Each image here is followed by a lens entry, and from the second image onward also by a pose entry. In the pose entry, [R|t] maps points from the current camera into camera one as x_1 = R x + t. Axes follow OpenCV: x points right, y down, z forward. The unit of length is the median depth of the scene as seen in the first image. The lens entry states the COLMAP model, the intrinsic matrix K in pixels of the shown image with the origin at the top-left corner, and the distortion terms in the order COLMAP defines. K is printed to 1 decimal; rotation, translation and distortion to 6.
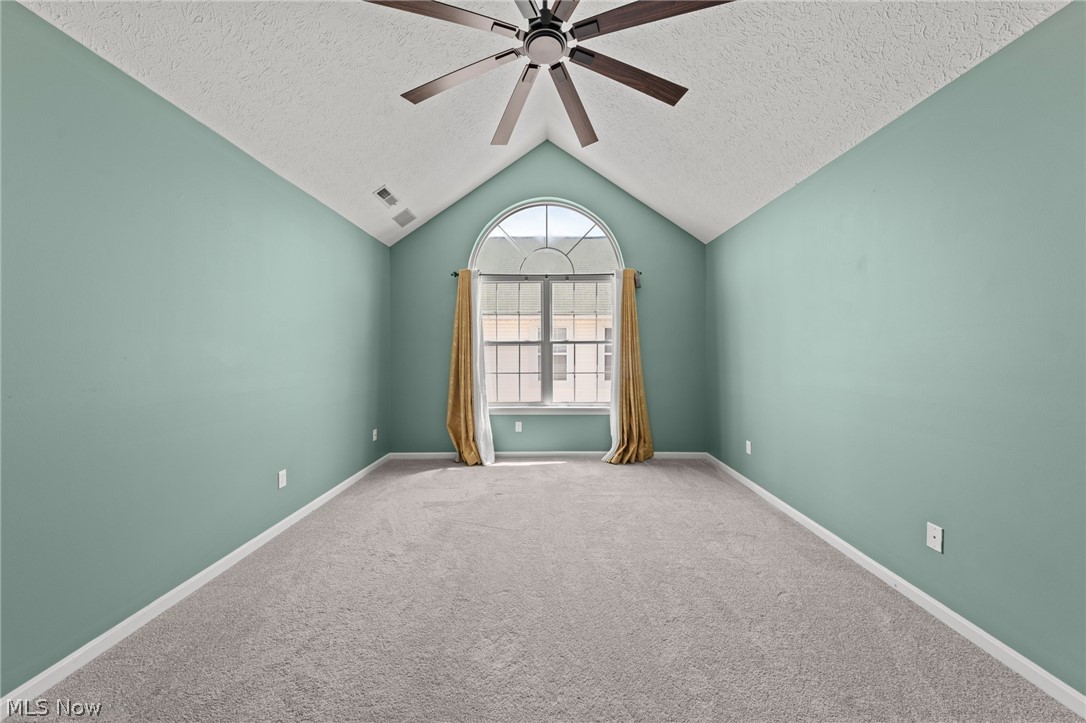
lens RADIAL K [[378.8, 0, 540.9], [0, 378.8, 352.4], [0, 0, 1]] dist [-0.000423, -0.000074]
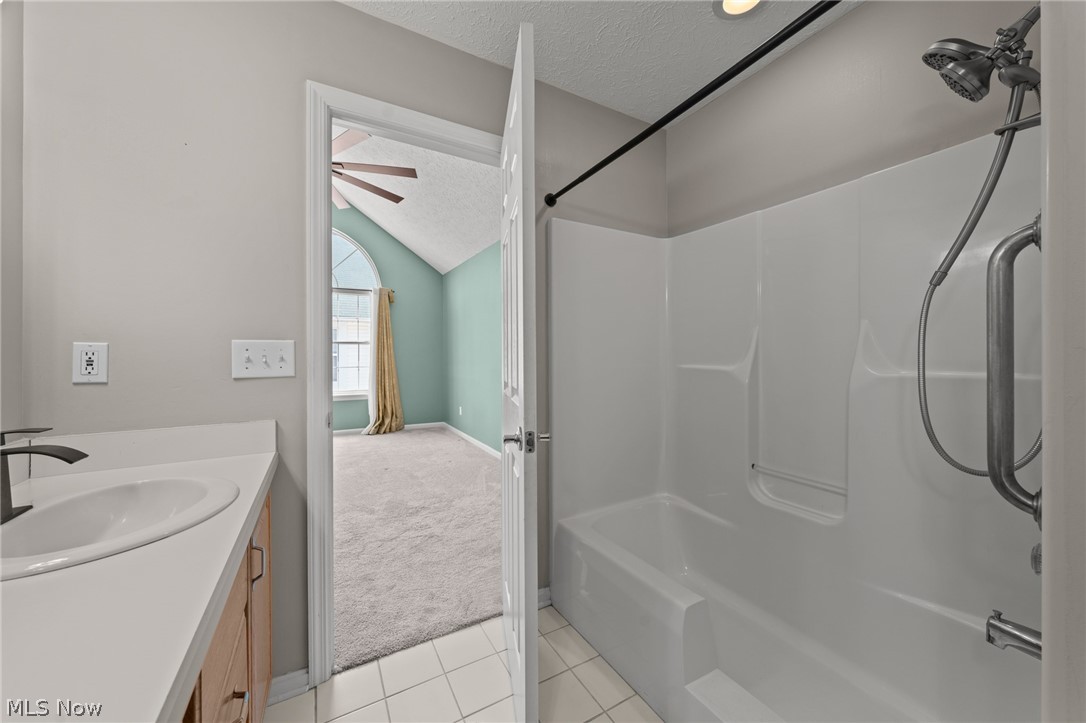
lens RADIAL K [[419.0, 0, 568.4], [0, 419.0, 360.8], [0, 0, 1]] dist [-0.000484, -0.000015]
pose [[0.849120, -0.002430, 0.528195, 0.005535], [-0.002182, 0.999965, 0.008109, 0.021465], [-0.528196, -0.008038, 0.849085, -0.586623]]
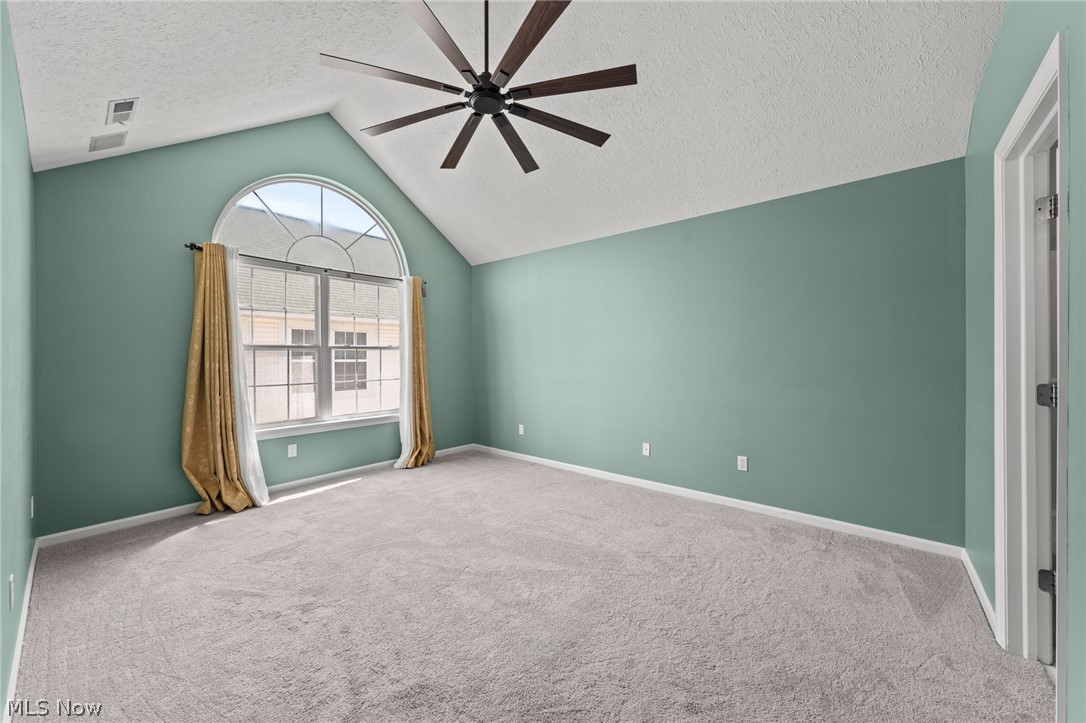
lens RADIAL K [[426.6, 0, 546.6], [0, 426.6, 359.6], [0, 0, 1]] dist [-0.000631, -0.000271]
pose [[0.615017, -0.005525, 0.788494, -0.467159], [0.004593, 0.999984, 0.003424, 0.000676], [-0.788500, 0.001516, 0.615033, 0.010319]]
